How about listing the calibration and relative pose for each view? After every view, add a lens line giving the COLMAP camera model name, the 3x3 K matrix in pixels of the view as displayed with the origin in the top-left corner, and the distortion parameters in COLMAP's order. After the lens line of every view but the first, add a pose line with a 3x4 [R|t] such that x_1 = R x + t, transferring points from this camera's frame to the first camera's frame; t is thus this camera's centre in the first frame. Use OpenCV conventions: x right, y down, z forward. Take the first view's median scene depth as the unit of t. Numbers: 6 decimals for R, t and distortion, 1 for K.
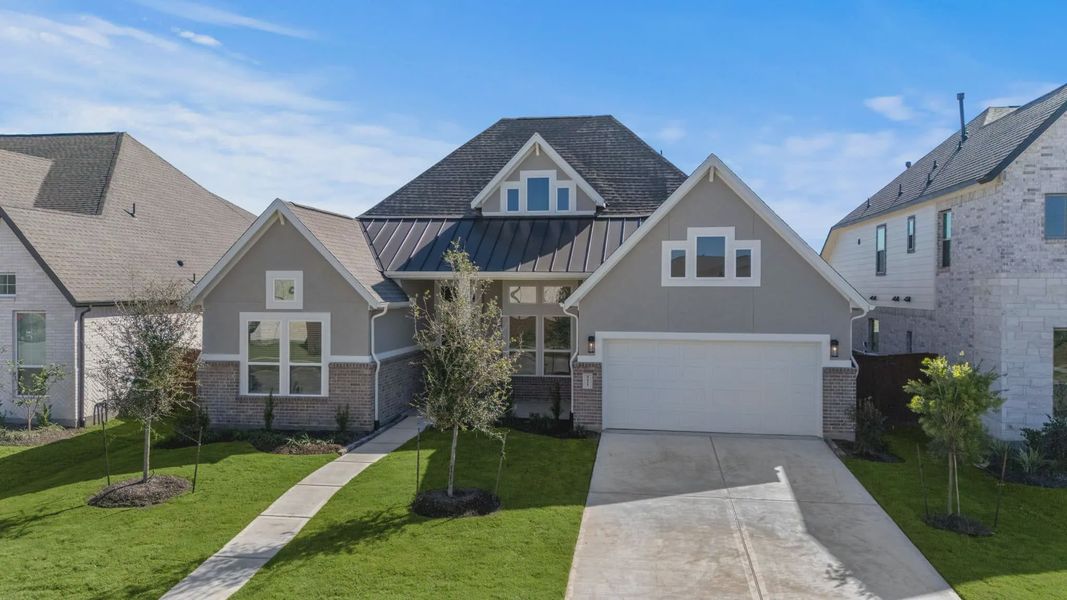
lens RADIAL K [[812.7, 0, 531.3], [0, 812.7, 297.8], [0, 0, 1]] dist [0.043622, -0.023575]
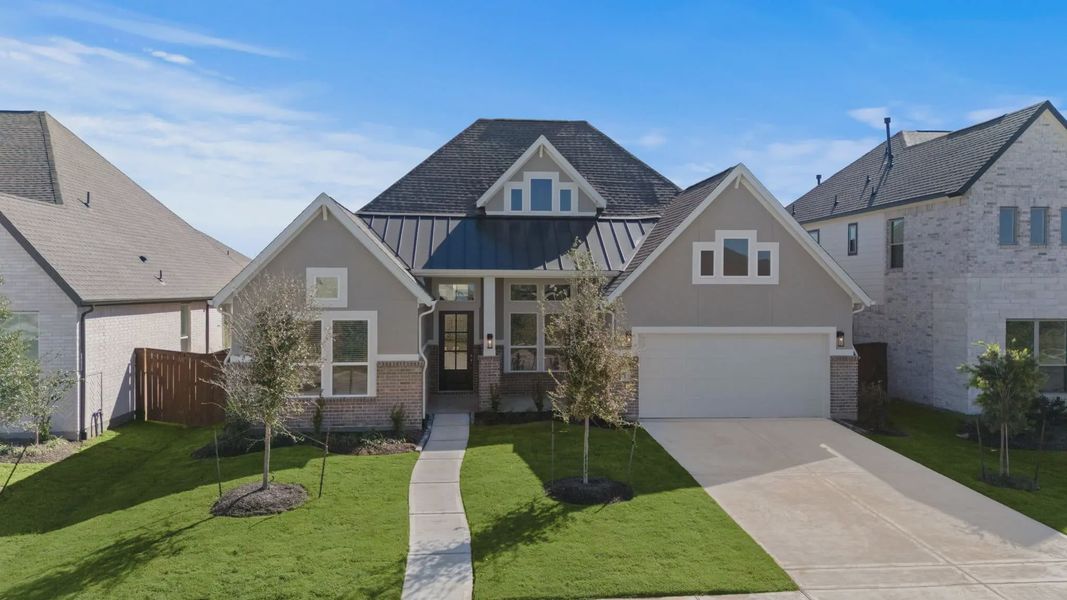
lens RADIAL K [[812.7, 0, 530.1], [0, 812.7, 296.8], [0, 0, 1]] dist [0.043622, -0.023575]
pose [[0.970300, -0.002809, 0.241889, -0.314031], [0.003013, 0.999995, -0.000472, 0.002634], [-0.241886, 0.001186, 0.970304, 0.004848]]
